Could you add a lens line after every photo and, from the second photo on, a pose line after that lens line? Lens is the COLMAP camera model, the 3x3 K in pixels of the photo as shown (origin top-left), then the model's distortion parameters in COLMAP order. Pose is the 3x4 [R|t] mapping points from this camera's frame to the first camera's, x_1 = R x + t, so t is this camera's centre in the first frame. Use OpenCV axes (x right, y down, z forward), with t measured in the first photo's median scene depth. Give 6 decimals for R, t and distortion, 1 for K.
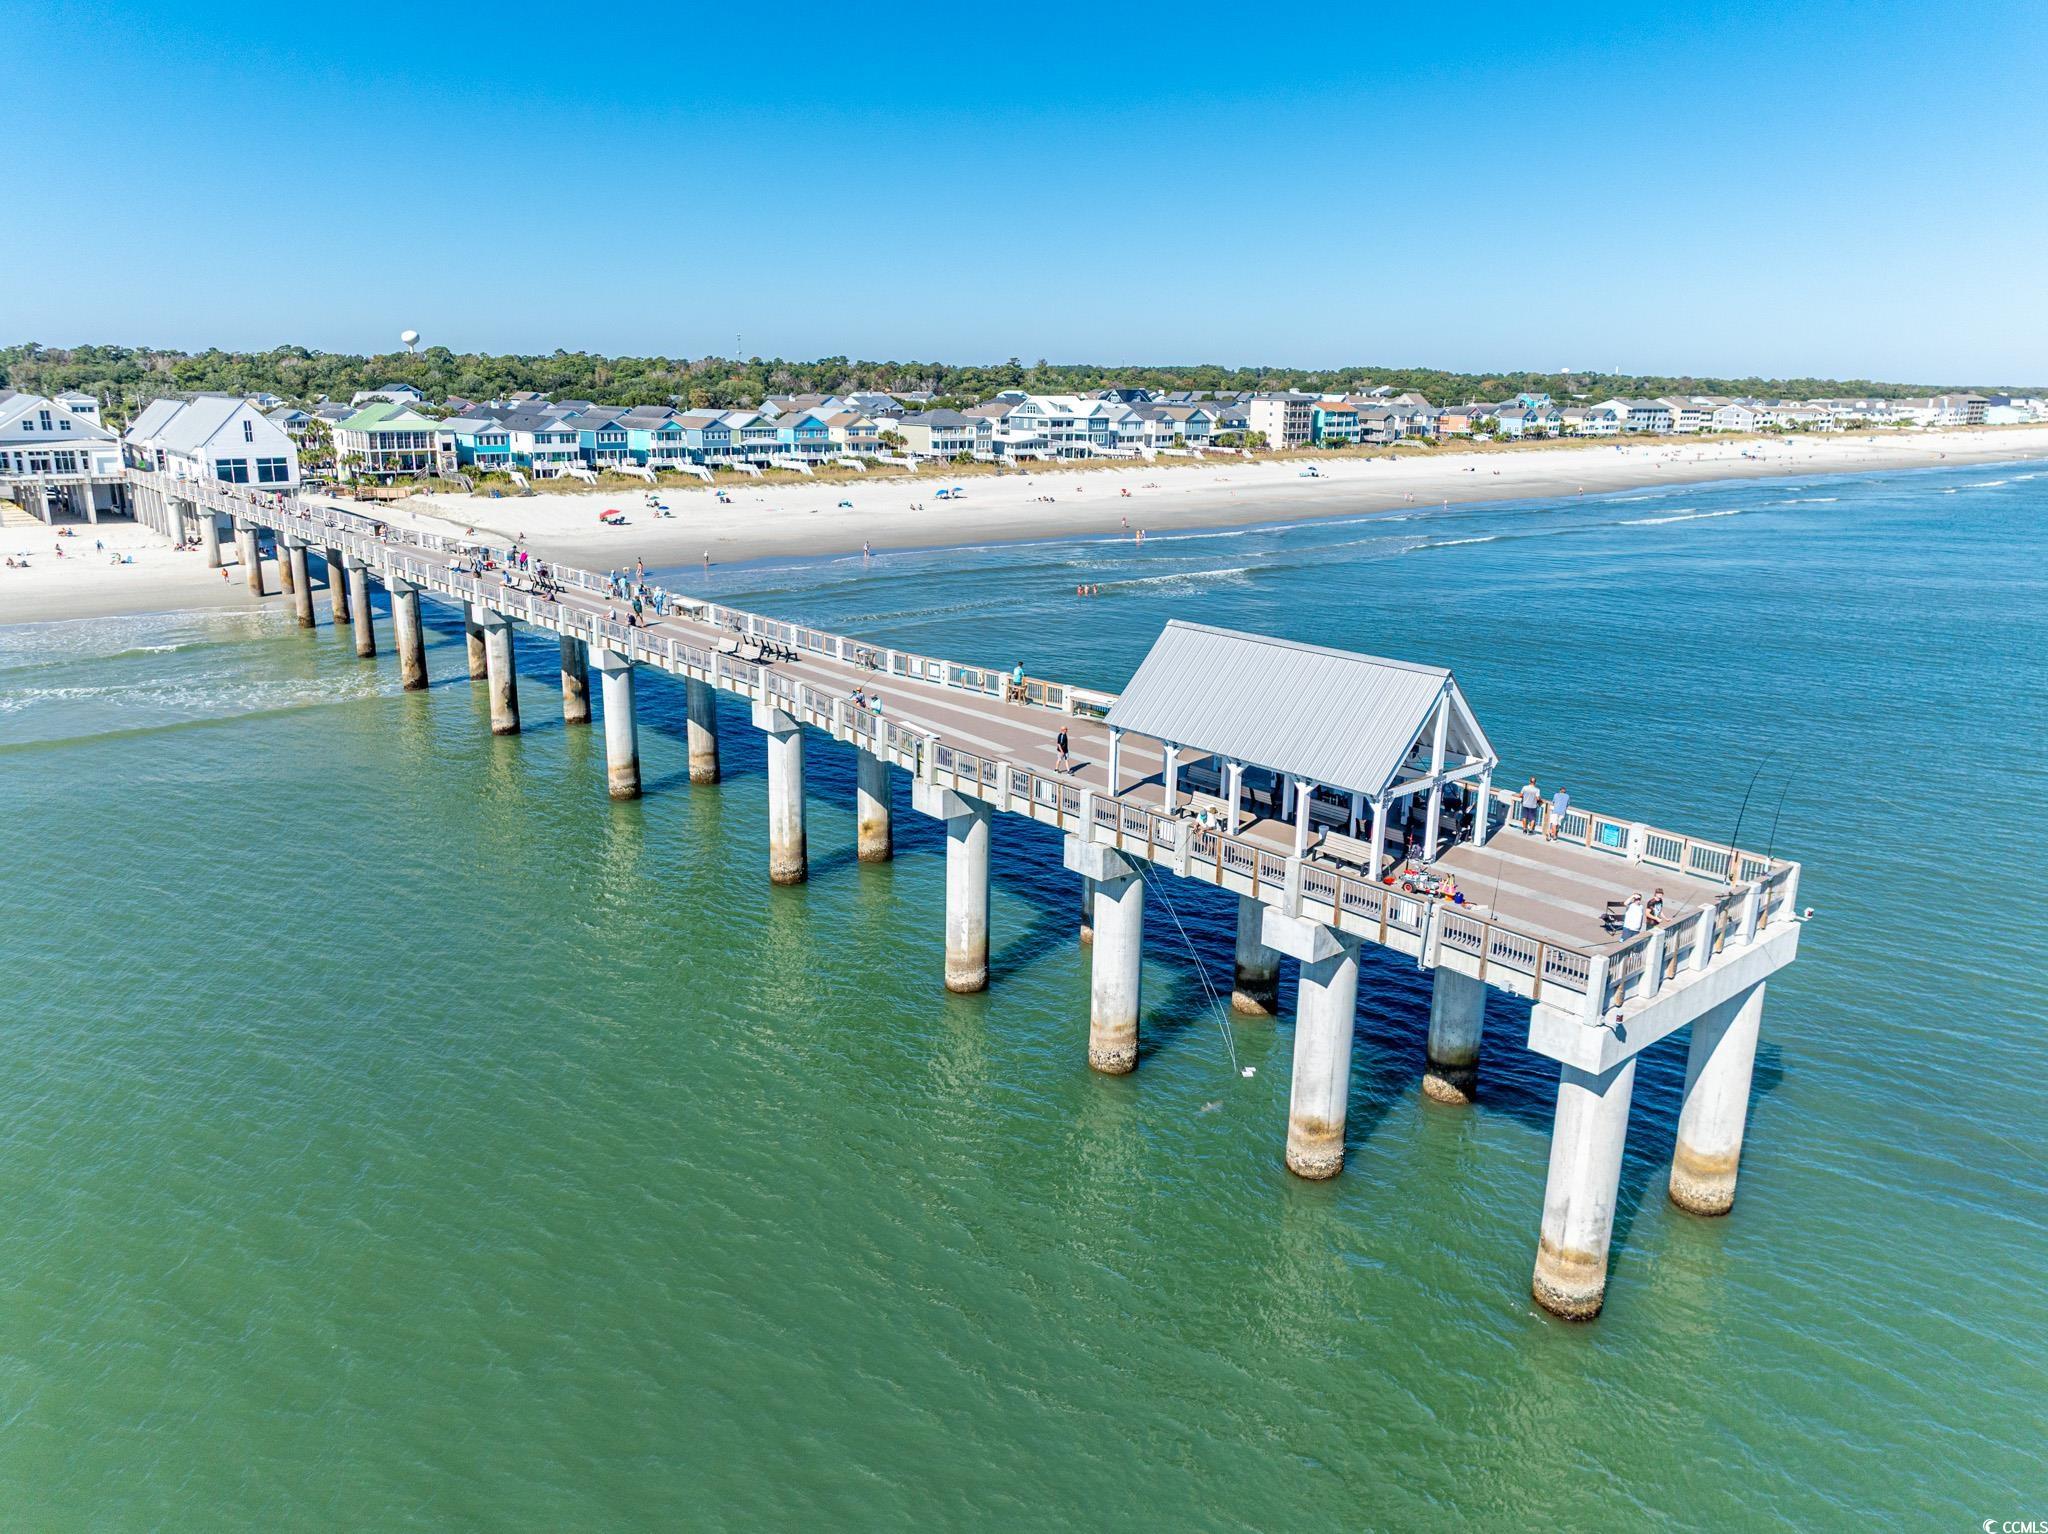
lens RADIAL K [[1418.1, 0, 1024.0], [0, 1418.1, 767.0], [0, 0, 1]] dist [0.001426, 0.008834]
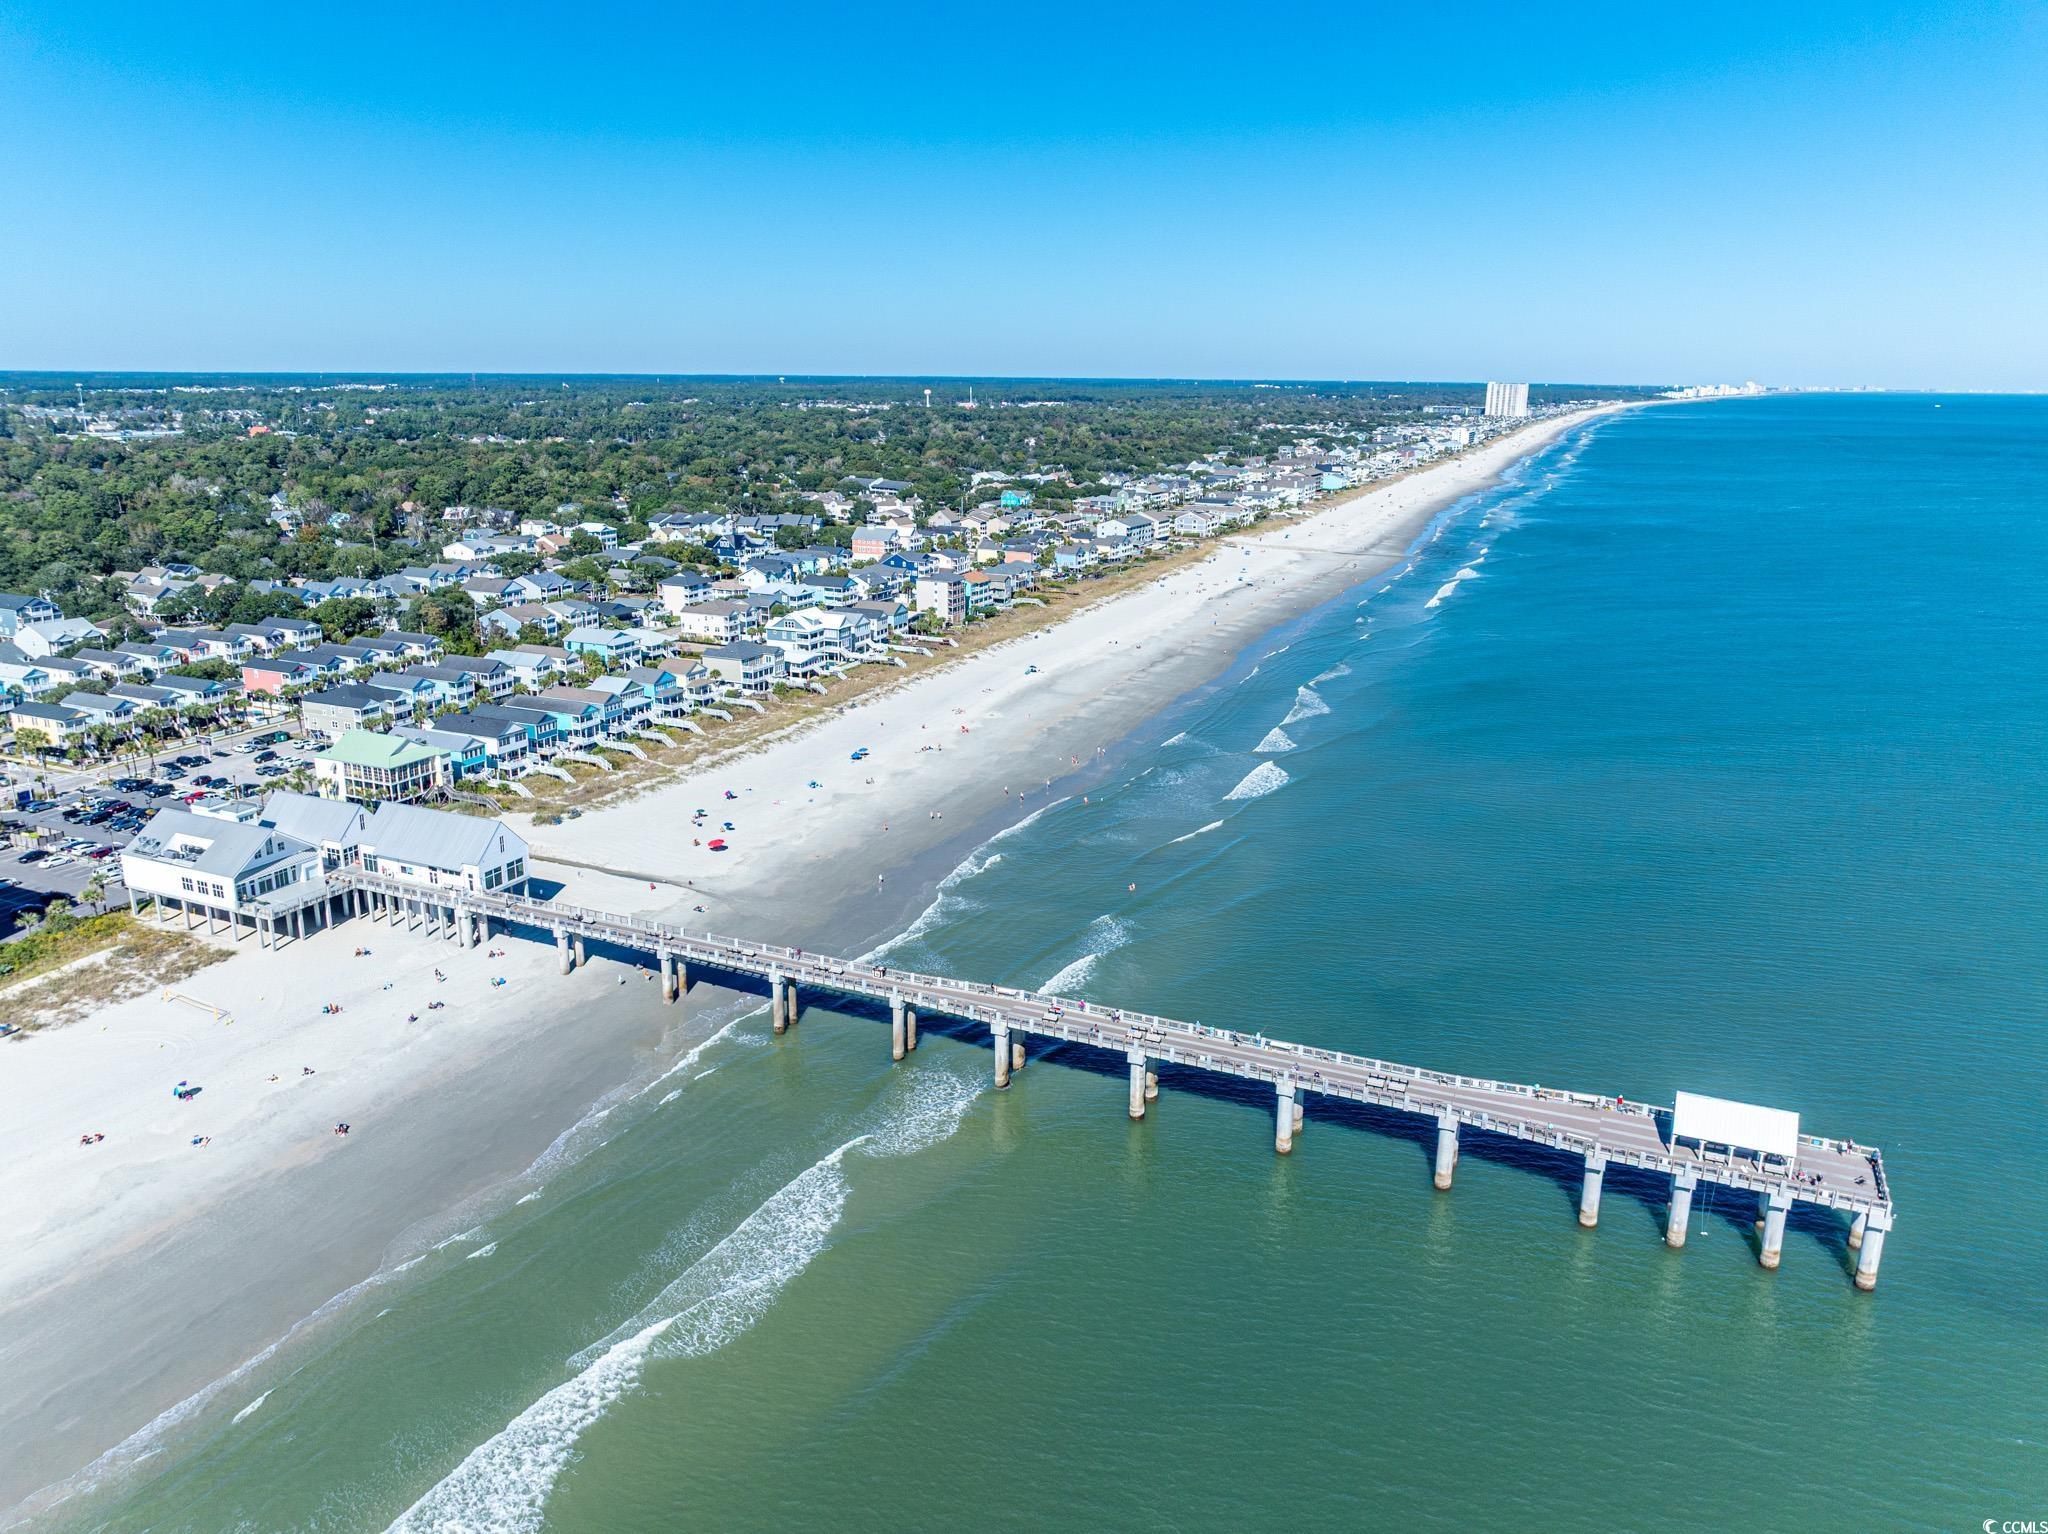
lens RADIAL K [[1418.1, 0, 1024.0], [0, 1418.1, 767.0], [0, 0, 1]] dist [0.001426, 0.008834]
pose [[0.906074, -0.115812, 0.406960, -0.425705], [0.115678, 0.992971, 0.025029, -0.189987], [-0.406999, 0.024398, 0.913103, -0.220425]]
